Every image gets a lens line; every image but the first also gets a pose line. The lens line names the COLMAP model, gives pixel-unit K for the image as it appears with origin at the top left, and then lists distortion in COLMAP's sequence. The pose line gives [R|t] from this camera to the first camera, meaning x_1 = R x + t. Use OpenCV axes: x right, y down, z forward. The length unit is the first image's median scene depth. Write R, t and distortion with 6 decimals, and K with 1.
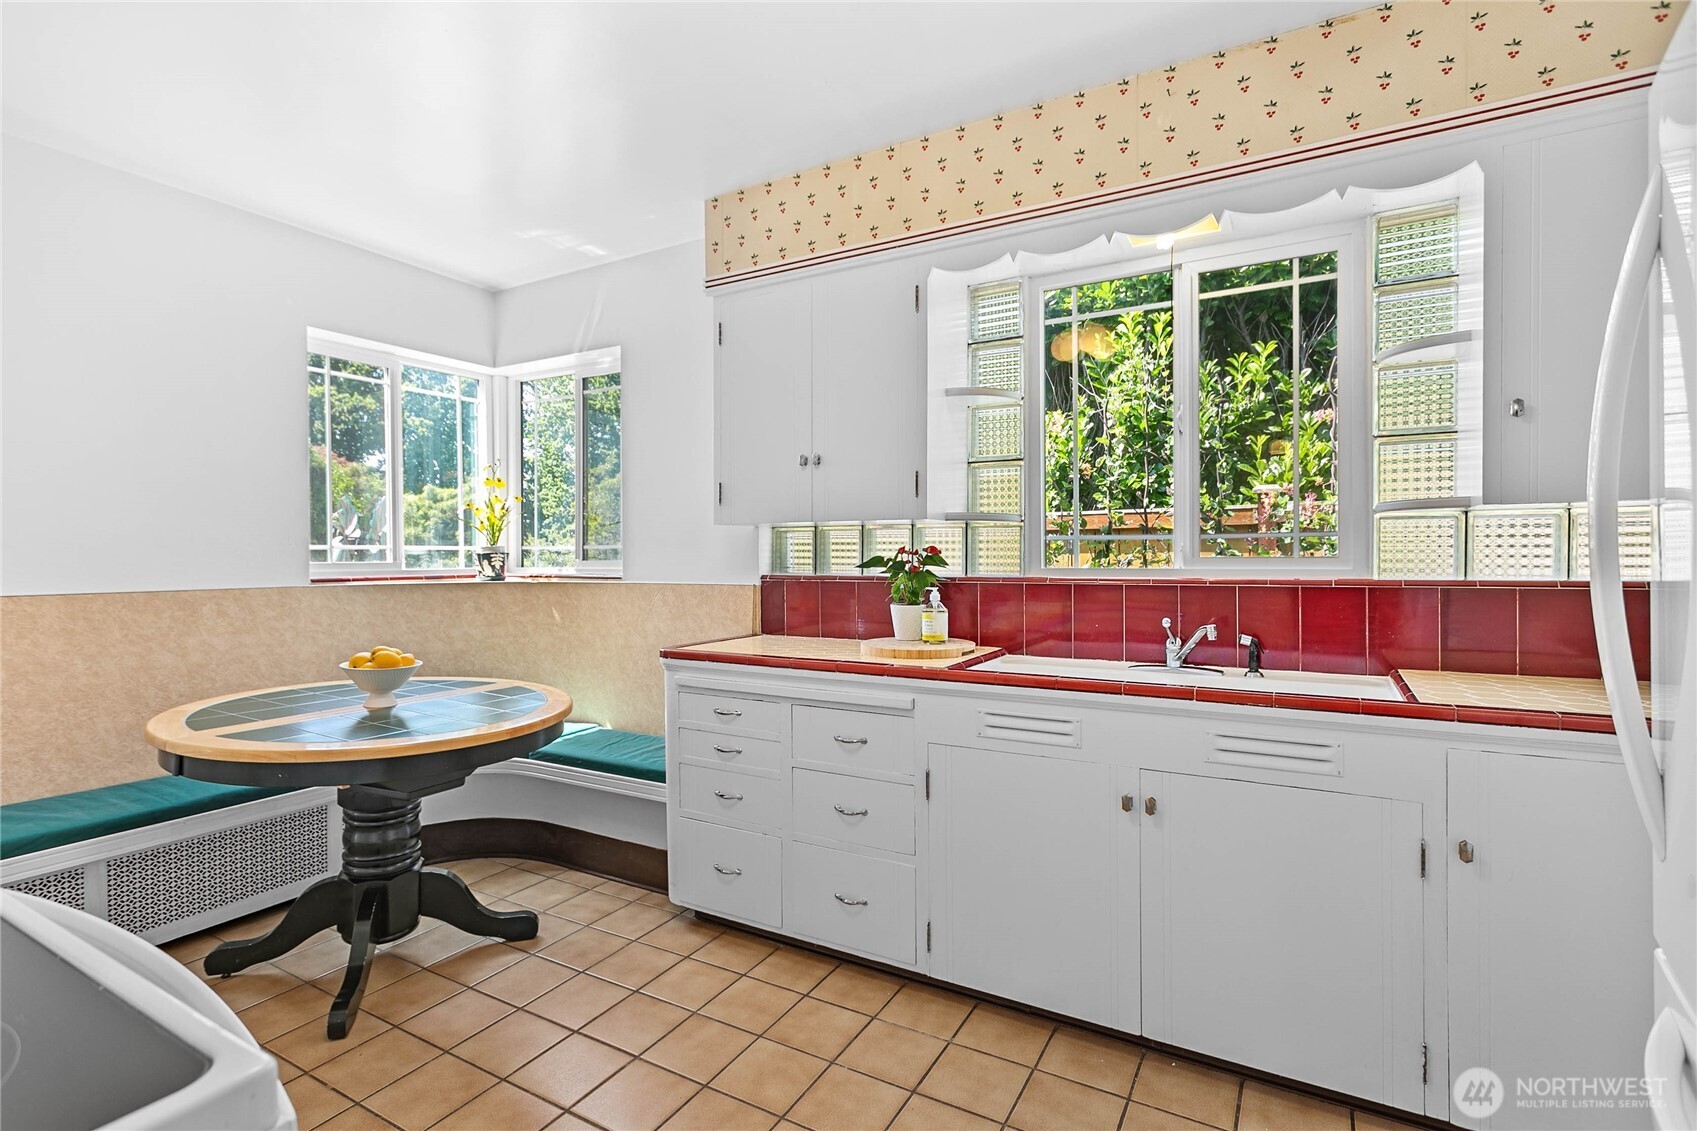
lens RADIAL K [[805.4, 0, 841.9], [0, 805.4, 556.5], [0, 0, 1]] dist [0.003603, 0.000081]
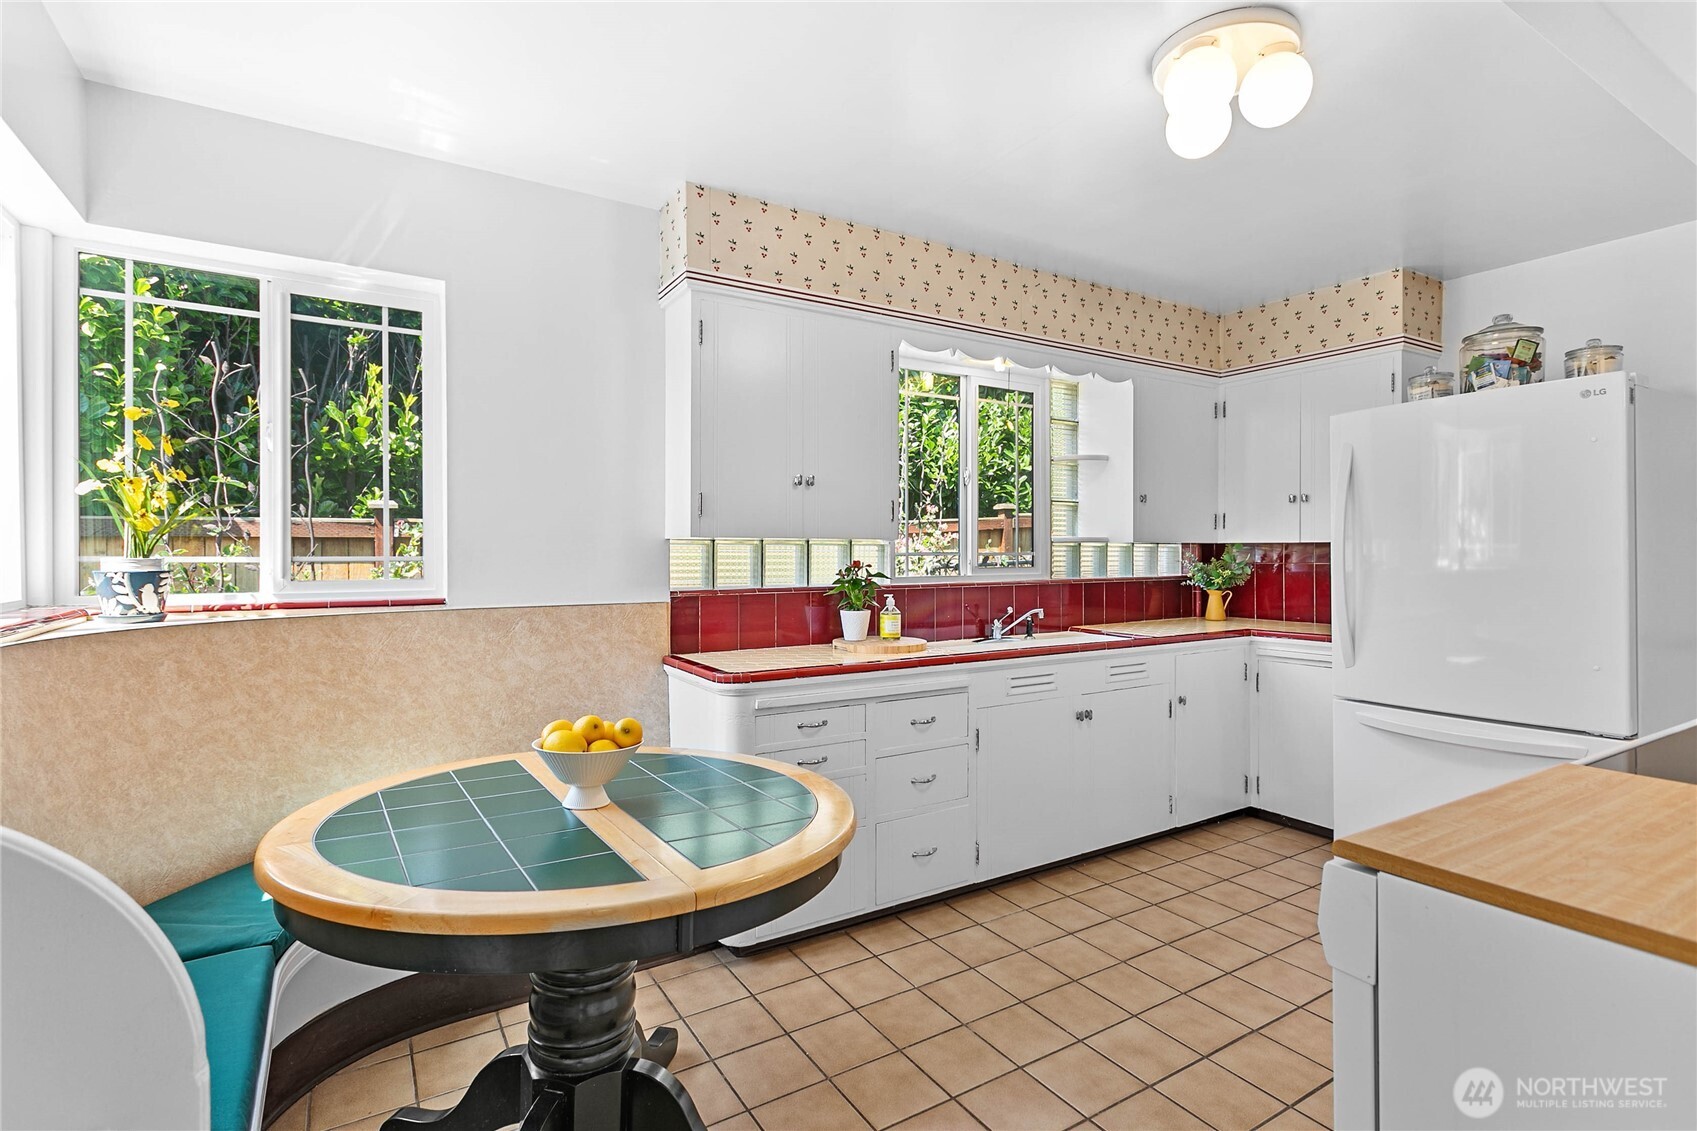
lens RADIAL K [[805.4, 0, 815.0], [0, 805.4, 564.5], [0, 0, 1]] dist [0.003603, 0.000081]
pose [[0.486145, 0.001398, 0.873877, -1.001528], [0.010048, 0.999924, -0.007190, -0.000380], [-0.873821, 0.012276, 0.486094, 0.485208]]
